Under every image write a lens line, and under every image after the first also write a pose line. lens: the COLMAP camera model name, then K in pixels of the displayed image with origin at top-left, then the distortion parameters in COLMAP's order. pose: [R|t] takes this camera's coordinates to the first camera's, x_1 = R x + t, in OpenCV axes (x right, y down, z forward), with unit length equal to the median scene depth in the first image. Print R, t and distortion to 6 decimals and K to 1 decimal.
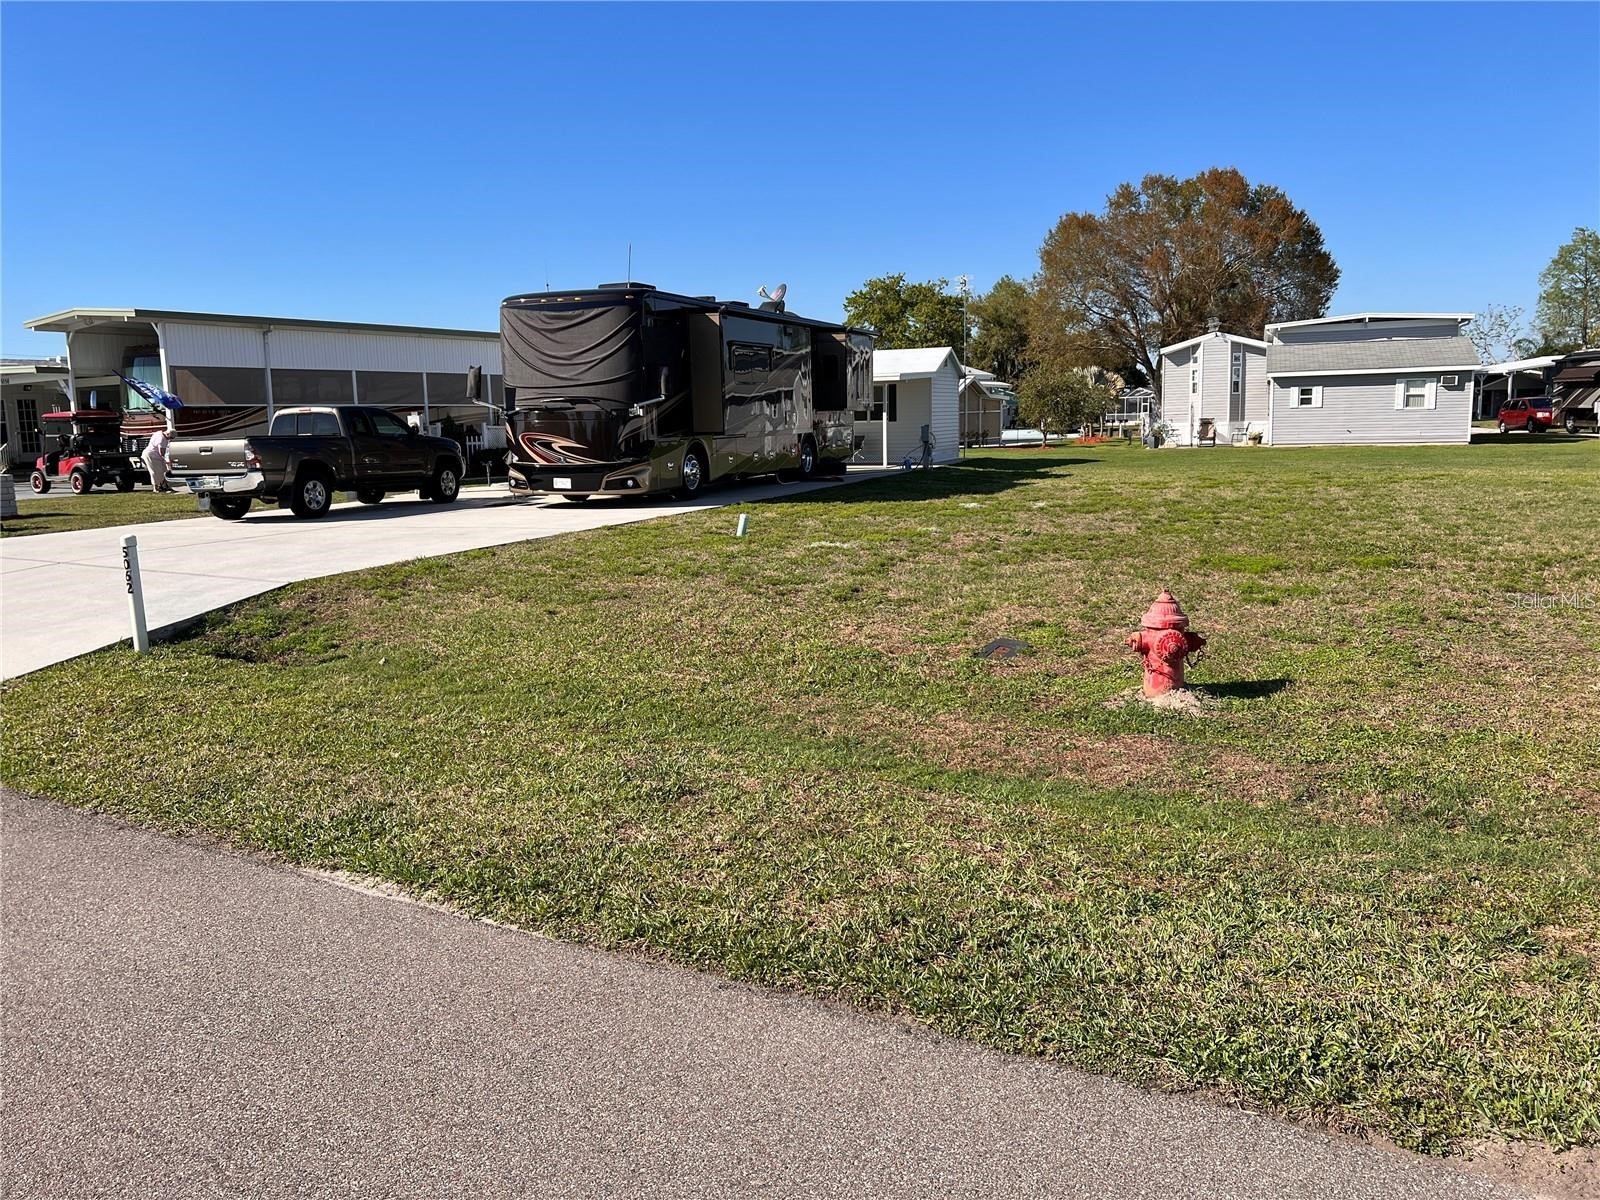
lens RADIAL K [[1206.9, 0, 798.5], [0, 1206.9, 608.6], [0, 0, 1]] dist [0.061176, -0.101896]
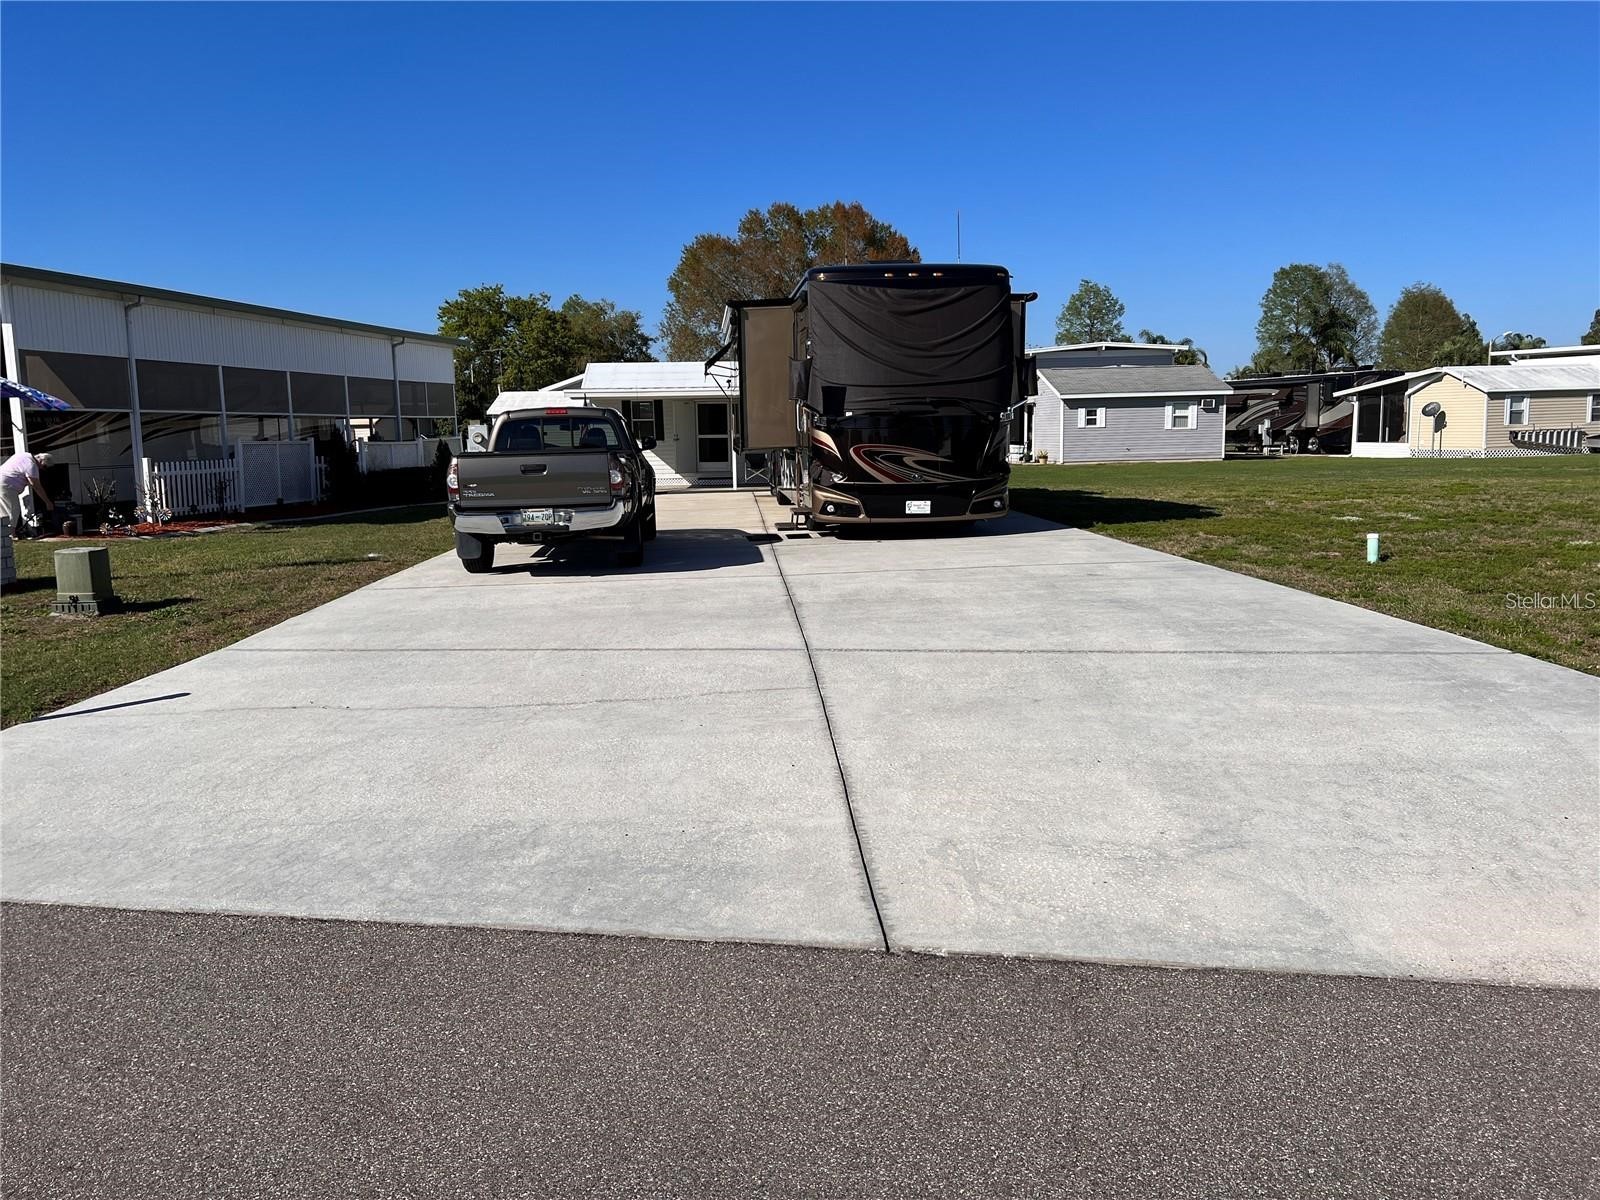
lens RADIAL K [[1206.9, 0, 798.5], [0, 1206.9, 608.6], [0, 0, 1]] dist [0.061176, -0.101896]
pose [[0.896982, -0.060201, 0.437950, -0.304107], [0.069150, 0.997596, -0.004497, -0.019461], [-0.436626, 0.034318, 0.898988, 0.161859]]
